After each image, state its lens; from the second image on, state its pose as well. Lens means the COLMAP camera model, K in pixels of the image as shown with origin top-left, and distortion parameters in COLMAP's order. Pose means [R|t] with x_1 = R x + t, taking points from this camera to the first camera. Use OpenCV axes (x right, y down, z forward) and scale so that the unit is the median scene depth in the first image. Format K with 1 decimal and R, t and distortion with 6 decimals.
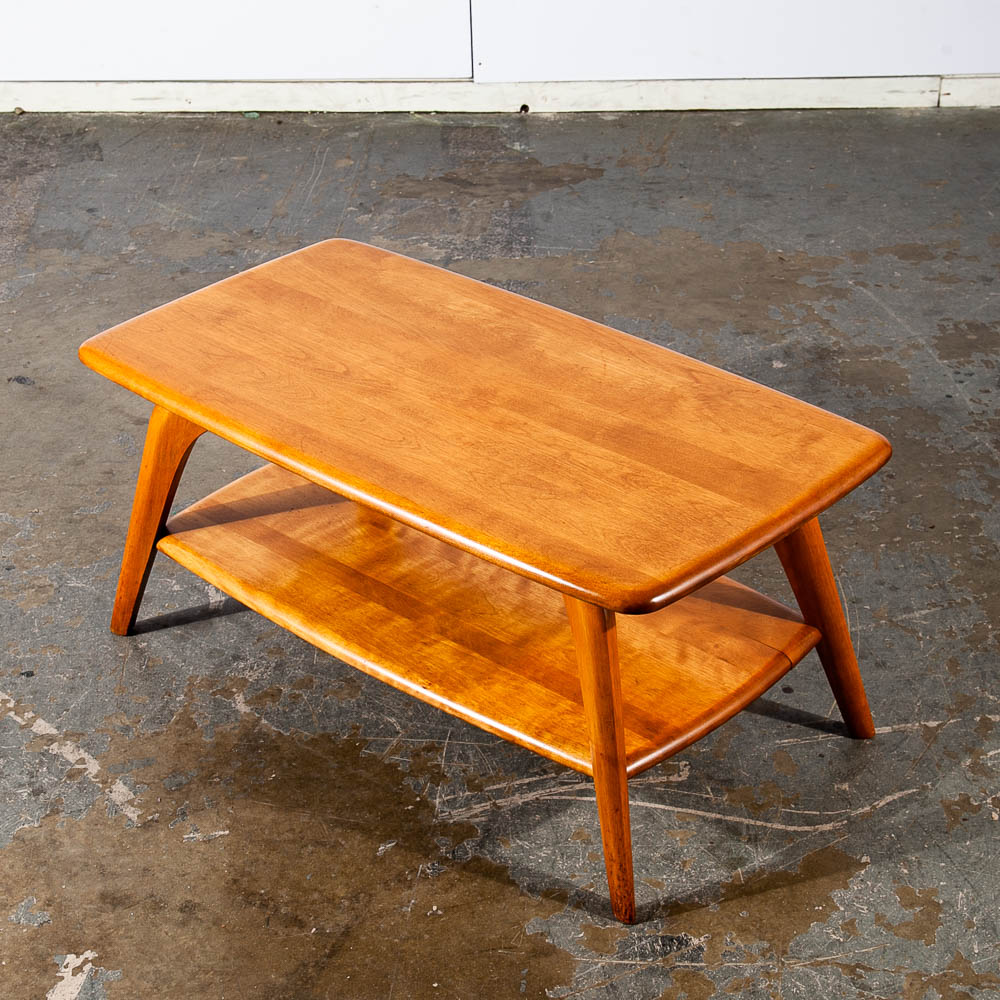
lens RADIAL K [[2282.4, 0, 495.2], [0, 2282.4, 497.4], [0, 0, 1]] dist [0.100822, 0.000000]
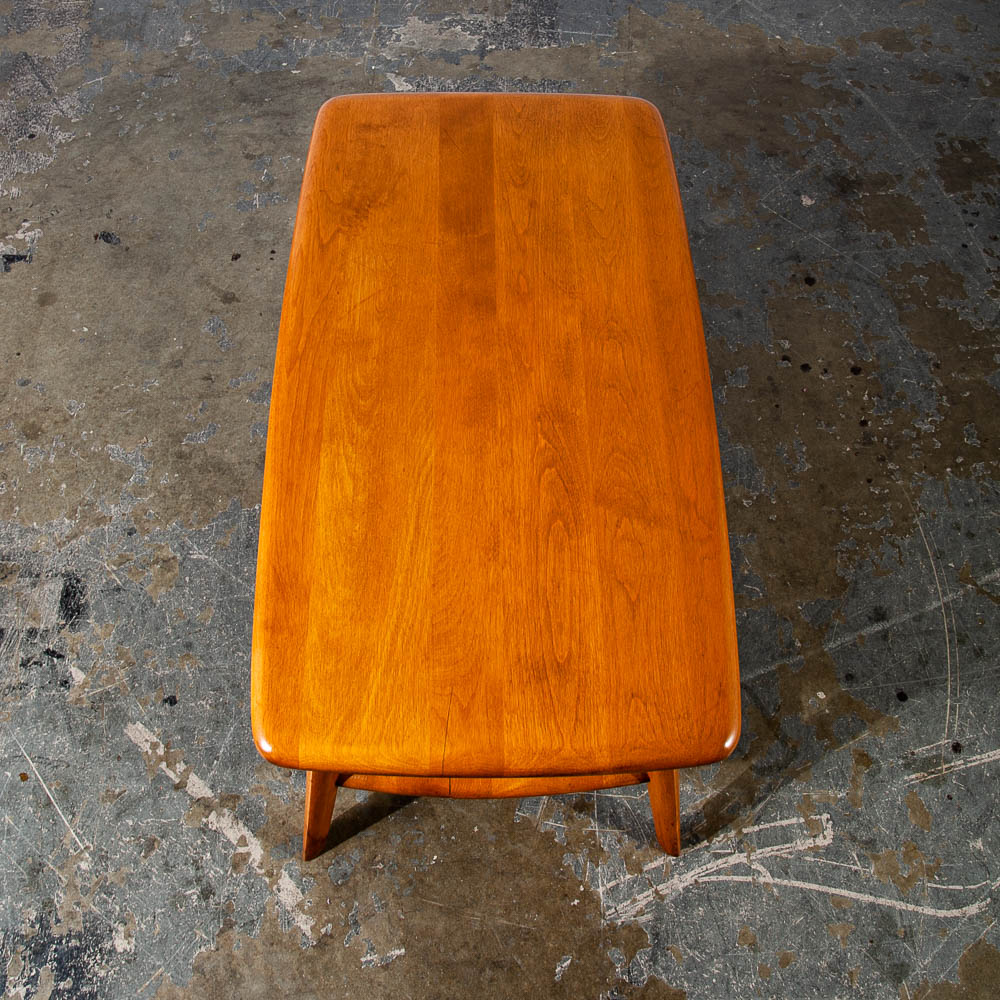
lens RADIAL K [[1171.7, 0, 492.6], [0, 1171.7, 445.2], [0, 0, 1]] dist [-0.053376, 0.000000]
pose [[0.995391, -0.051031, 0.081200, -0.104480], [0.008414, 0.889881, 0.456116, -0.280659], [-0.095535, -0.453330, 0.886208, 0.621254]]
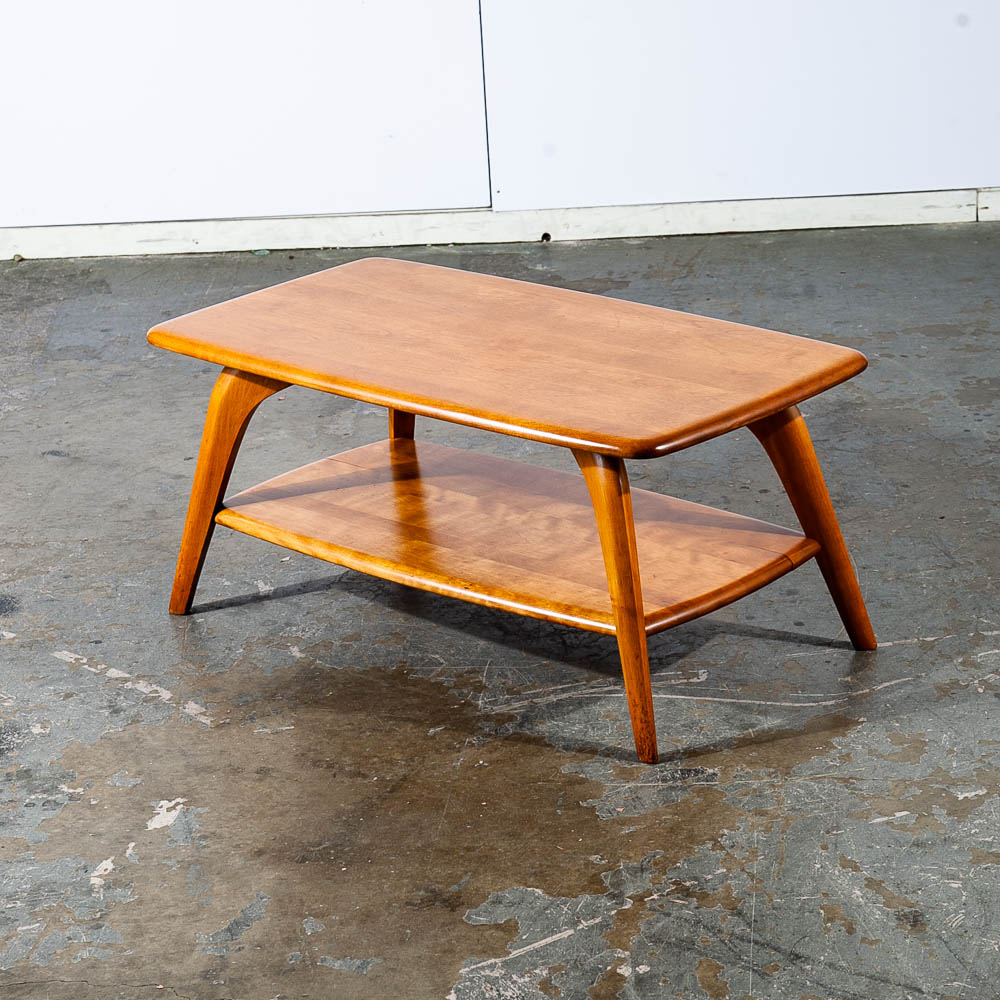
lens RADIAL K [[3335.9, 0, 499.6], [0, 3335.9, 412.0], [0, 0, 1]] dist [0.244343, 0.000000]
pose [[0.999570, -0.029010, -0.004382, -0.004630], [0.027478, 0.977997, -0.206800, 0.325363], [0.010285, 0.206590, 0.978374, -0.604163]]
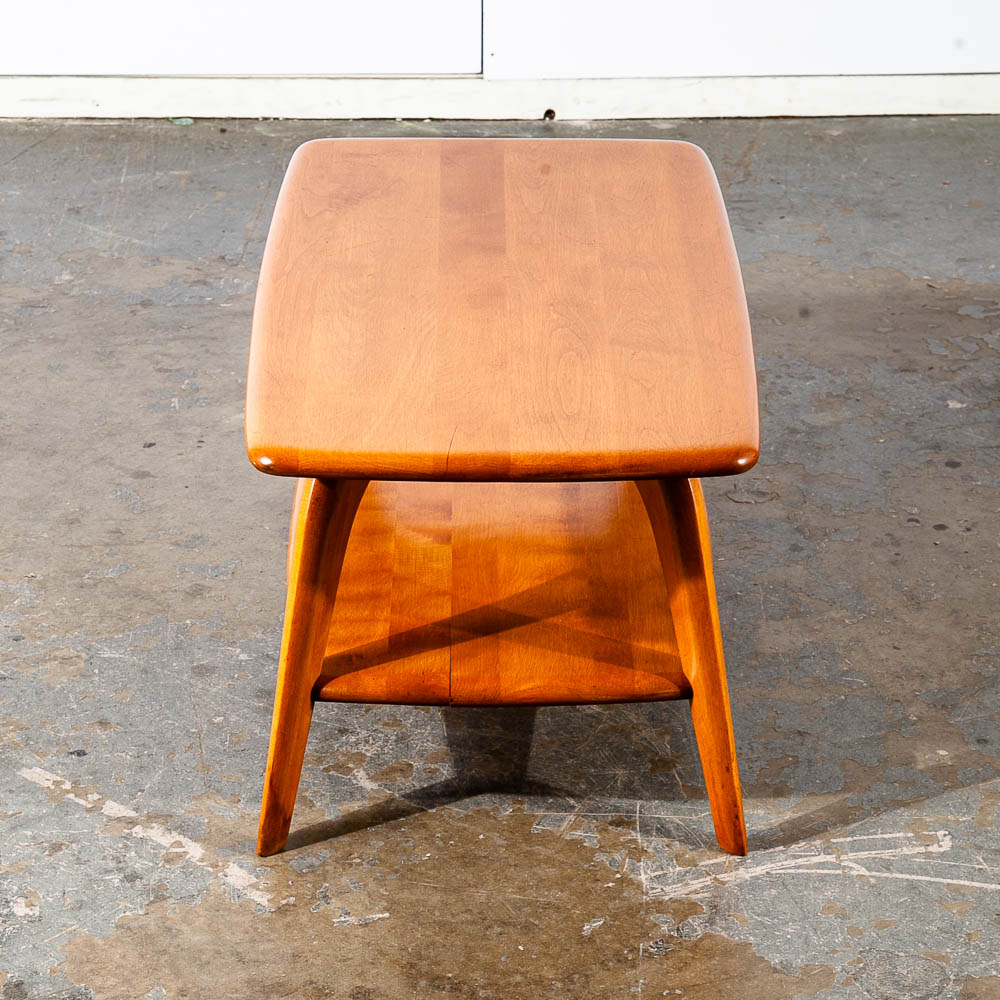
lens RADIAL K [[3511.1, 0, 500.3], [0, 3511.1, 498.4], [0, 0, 1]] dist [0.279161, 0.000000]
pose [[0.996228, -0.005483, 0.086602, -0.177212], [0.014362, 0.994655, -0.102247, 0.124273], [-0.085578, 0.103105, 0.990982, -0.219342]]
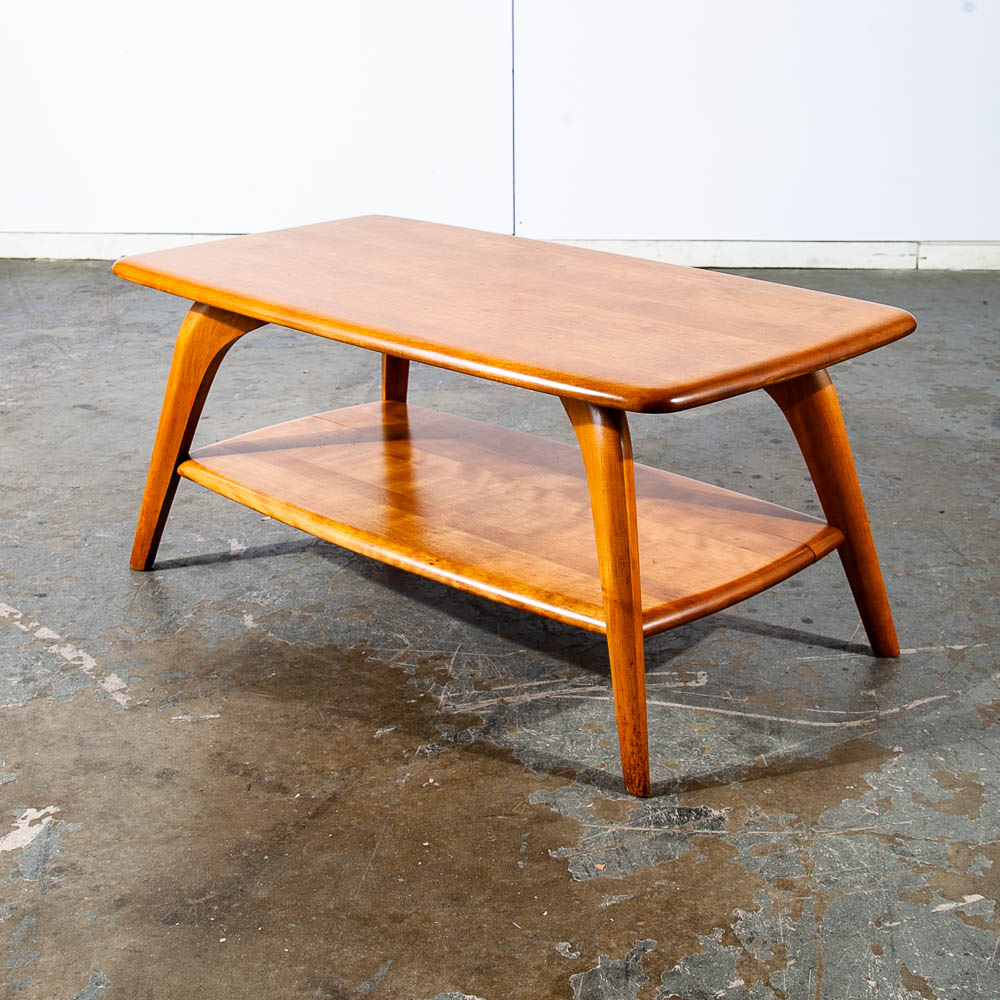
lens RADIAL K [[1776.8, 0, 518.2], [0, 1776.8, 374.0], [0, 0, 1]] dist [-0.020438, 0.000000]
pose [[0.999553, 0.024999, -0.016377, 0.014797], [-0.028276, 0.968520, -0.247325, 0.181407], [0.009679, 0.247677, 0.968794, 0.249554]]
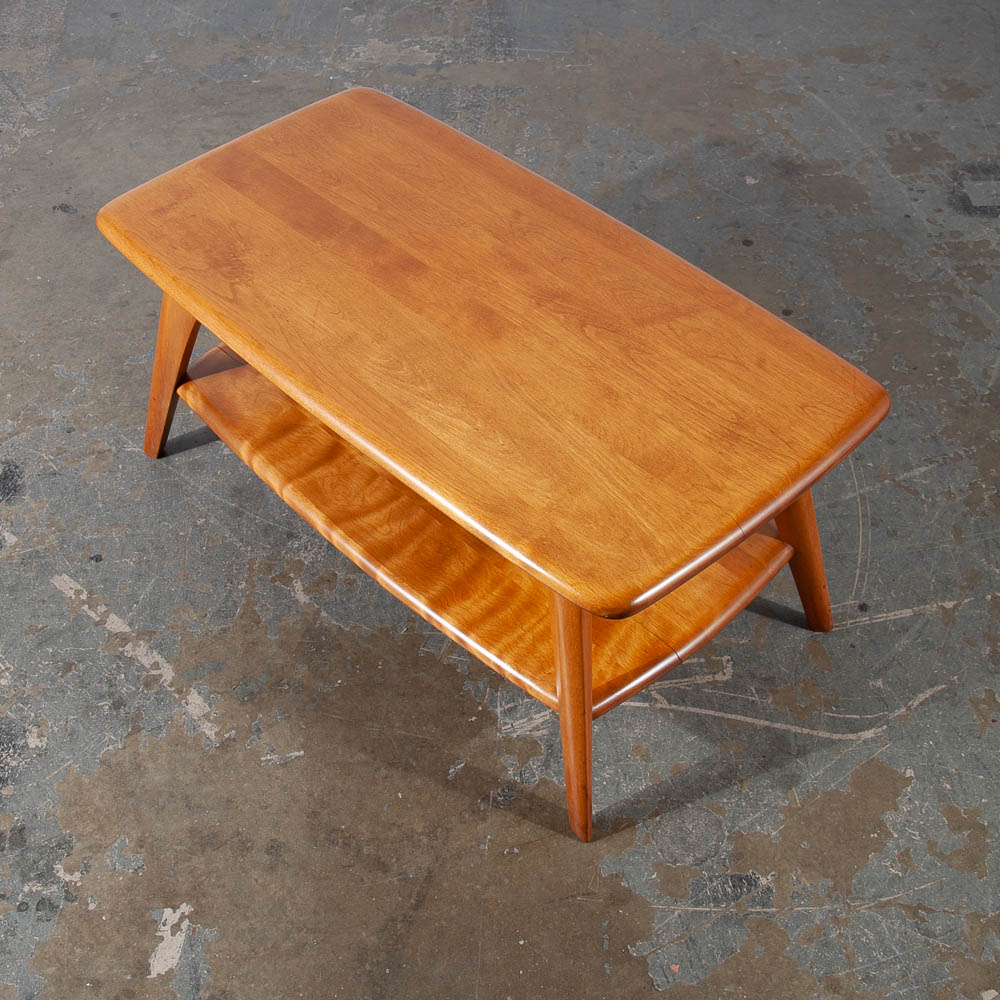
lens RADIAL K [[1470.3, 0, 455.2], [0, 1470.3, 534.8], [0, 0, 1]] dist [-0.059626, 0.000000]
pose [[0.998960, -0.028320, 0.035728, -0.066092], [0.016371, 0.954226, 0.298638, -0.144384], [-0.042550, -0.297743, 0.953697, 0.373479]]
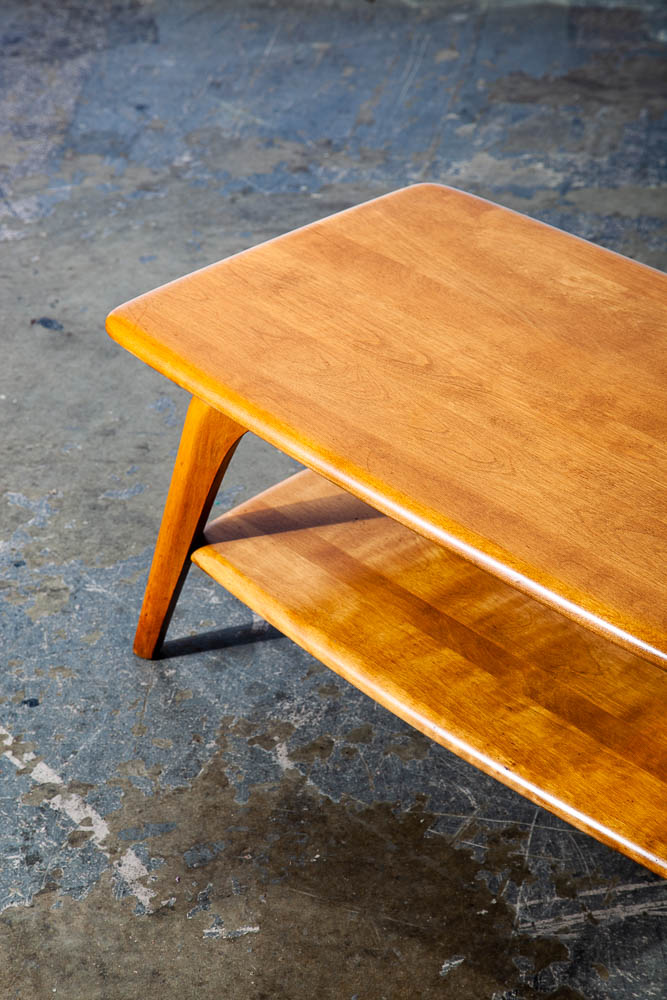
lens RADIAL K [[2577.0, 0, 328.1], [0, 2577.0, 509.6], [0, 0, 1]] dist [0.520761, 0.000000]
pose [[0.993202, 0.049872, -0.105177, -0.001853], [-0.044522, 0.997622, 0.052614, -0.050596], [0.107551, -0.047574, 0.993061, 0.086506]]
